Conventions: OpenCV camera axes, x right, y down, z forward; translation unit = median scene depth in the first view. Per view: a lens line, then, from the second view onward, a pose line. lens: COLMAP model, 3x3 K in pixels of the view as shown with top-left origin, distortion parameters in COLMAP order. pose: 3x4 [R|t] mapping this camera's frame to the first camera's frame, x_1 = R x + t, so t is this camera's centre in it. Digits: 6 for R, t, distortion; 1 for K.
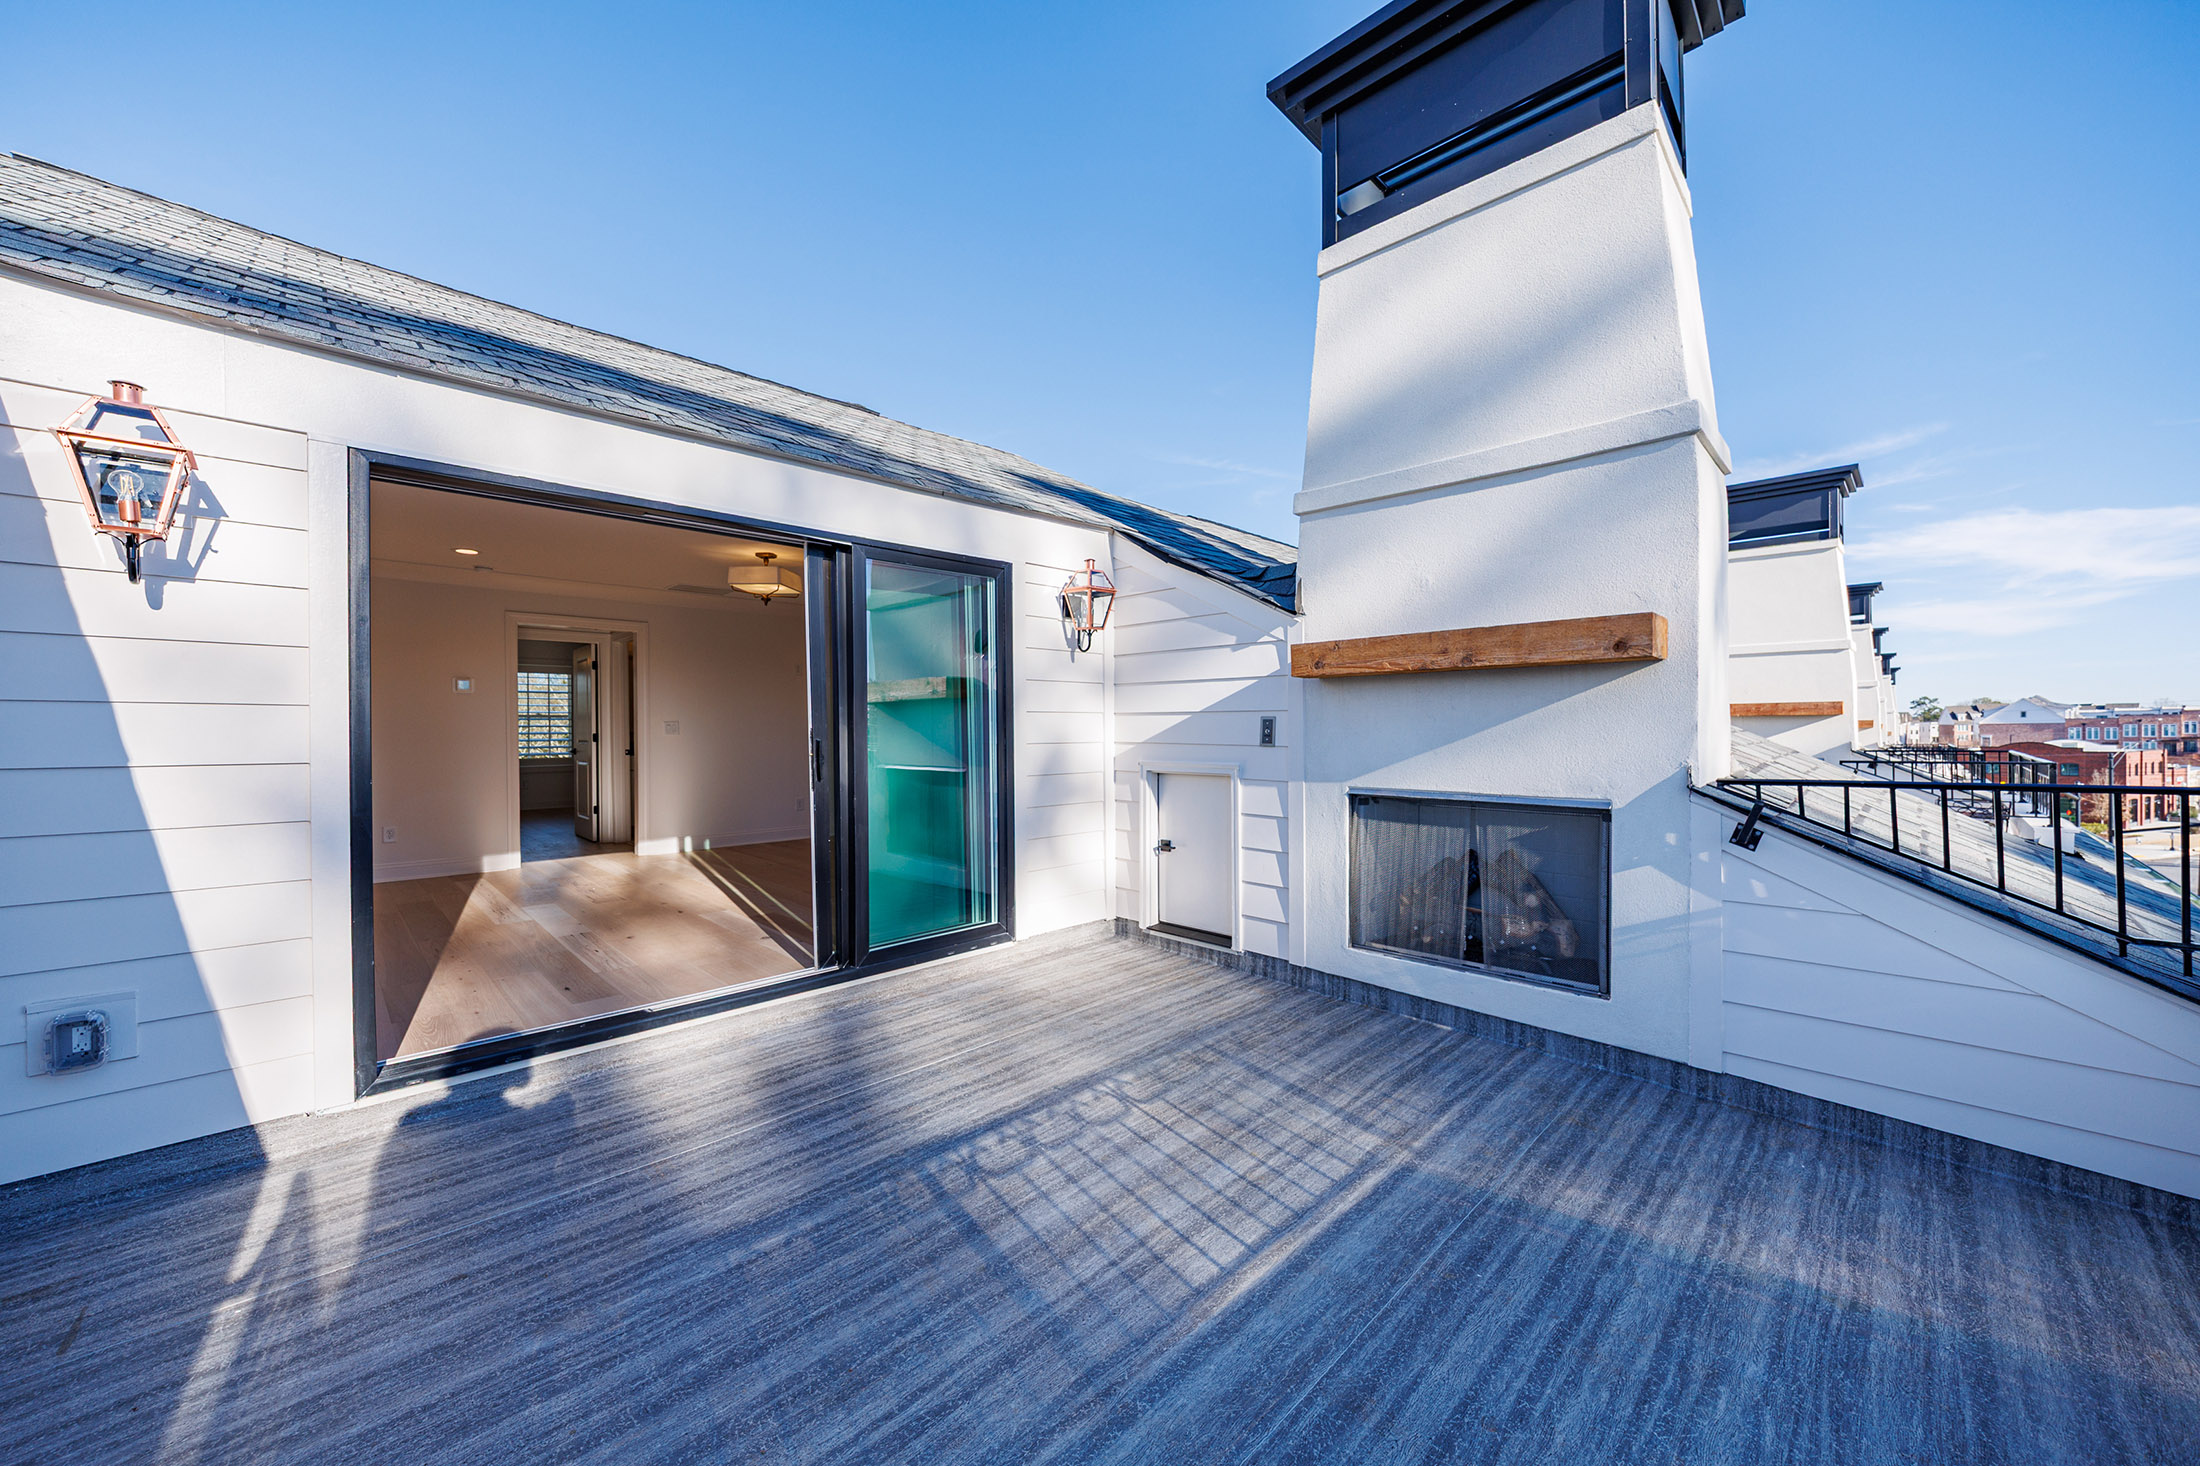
lens RADIAL K [[808.0, 0, 1100.0], [0, 808.0, 725.0], [0, 0, 1]] dist [0.002462, -0.000146]
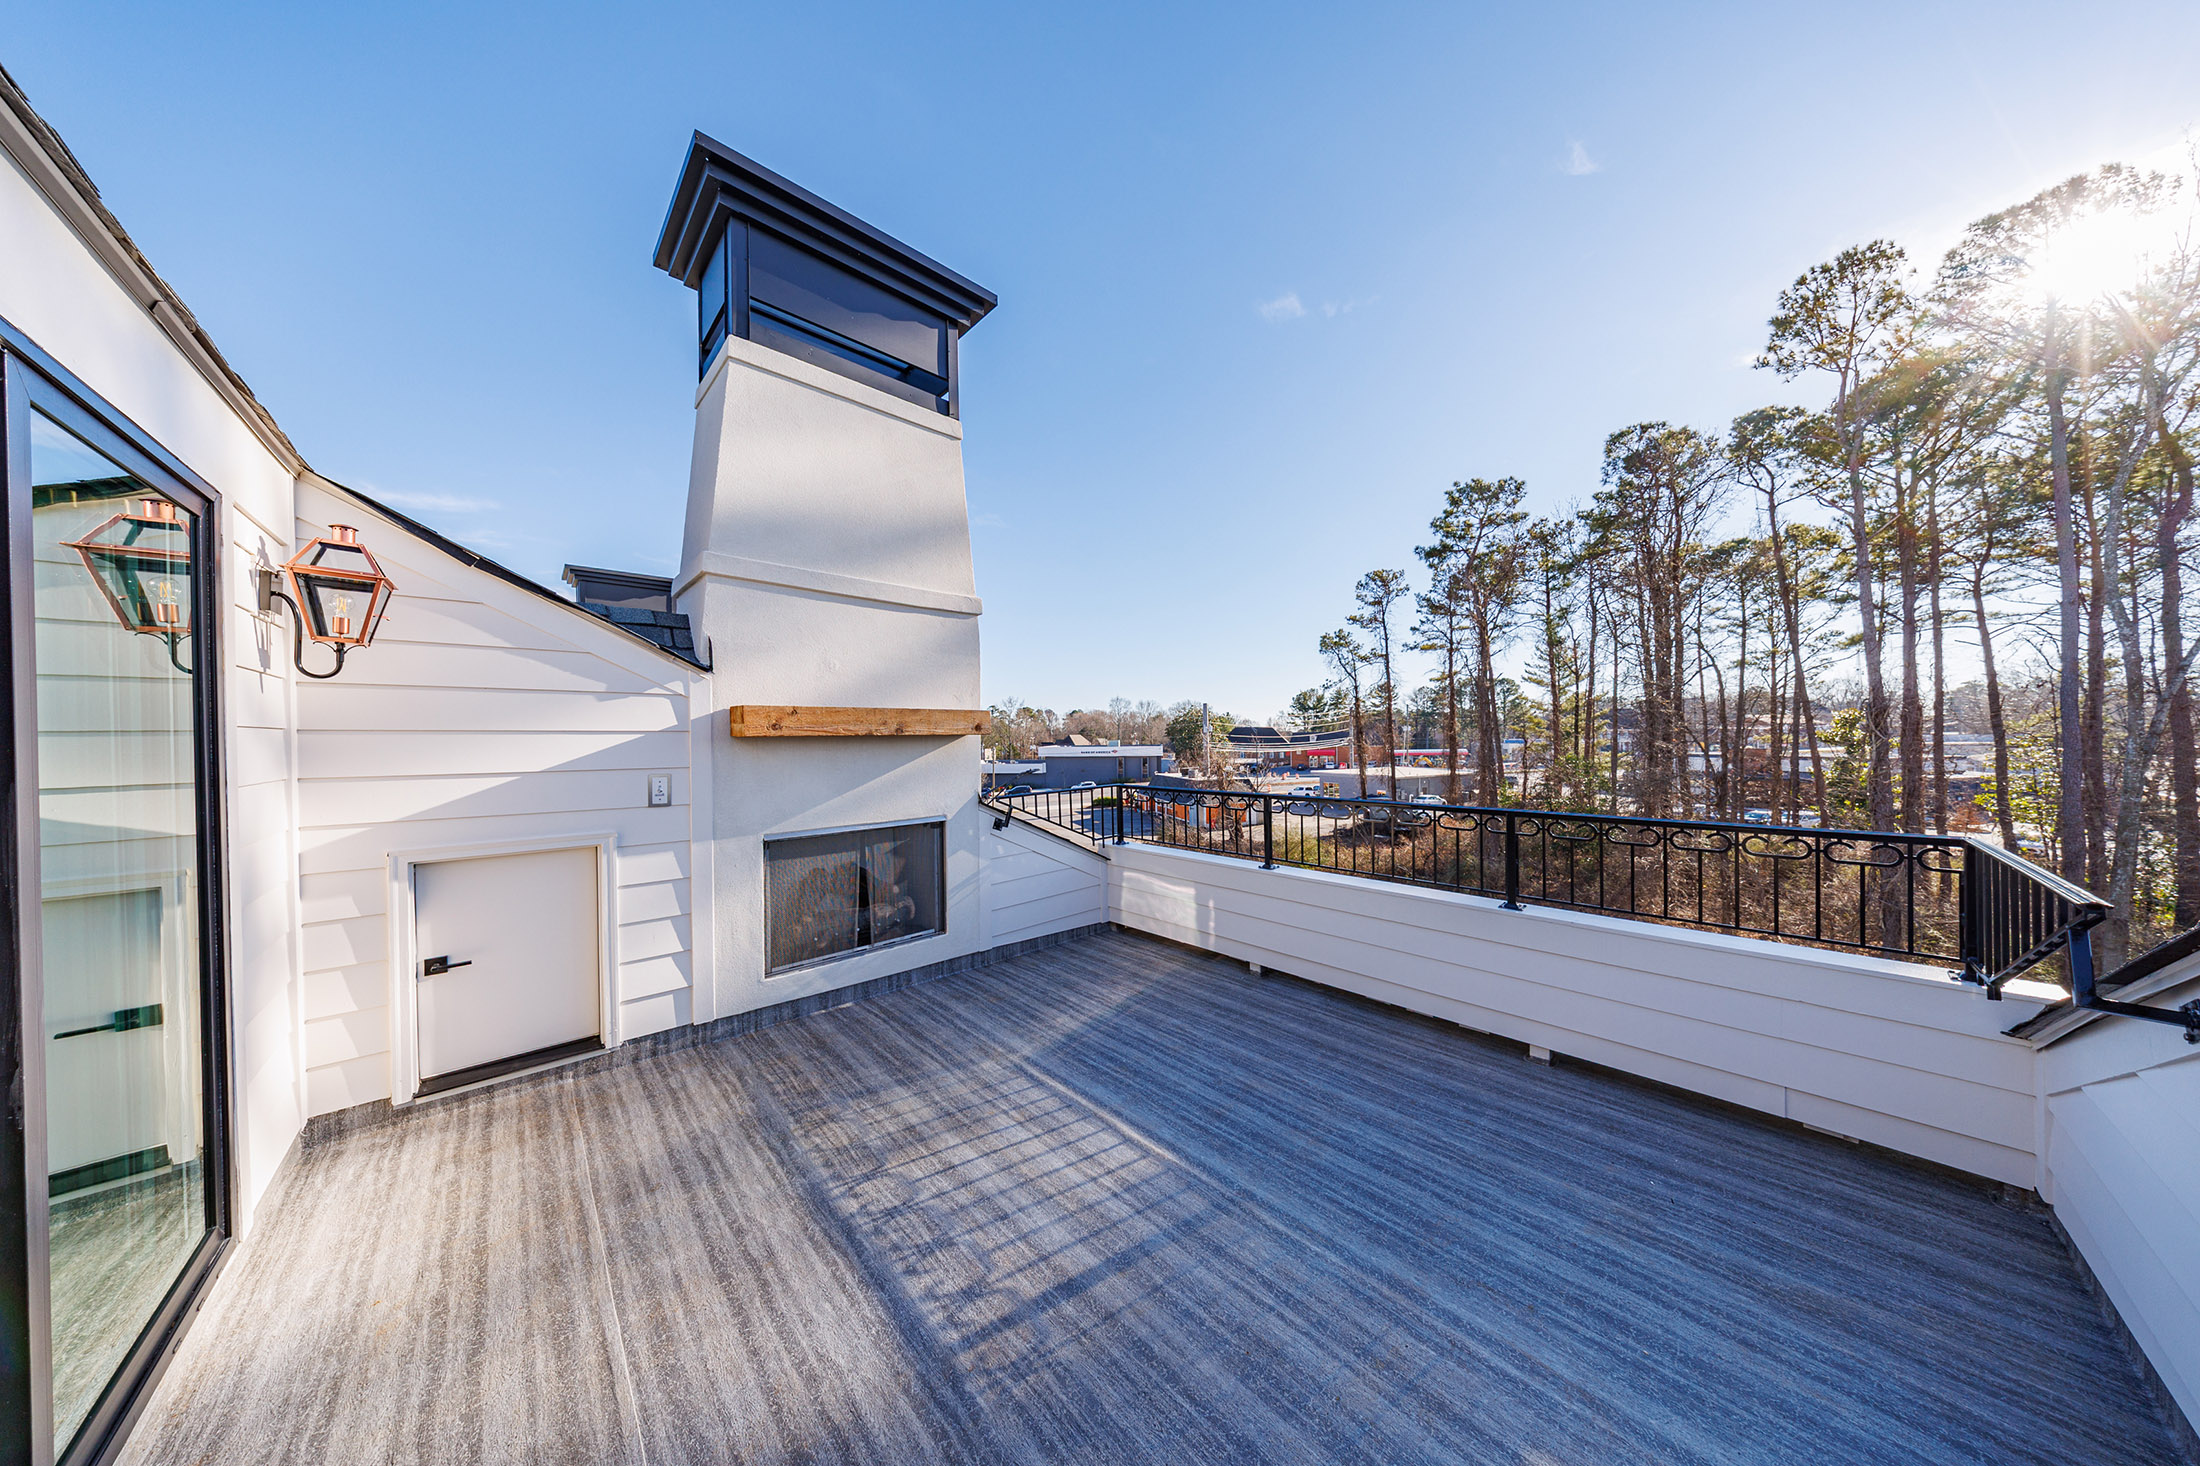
lens RADIAL K [[628.0, 0, 1100.4], [0, 628.0, 738.4], [0, 0, 1]] dist [-0.001664, -0.000056]
pose [[0.038001, -0.003906, 0.999270, -0.669115], [0.004417, 0.999983, 0.003741, -0.071970], [-0.999268, 0.004272, 0.038017, 0.628069]]
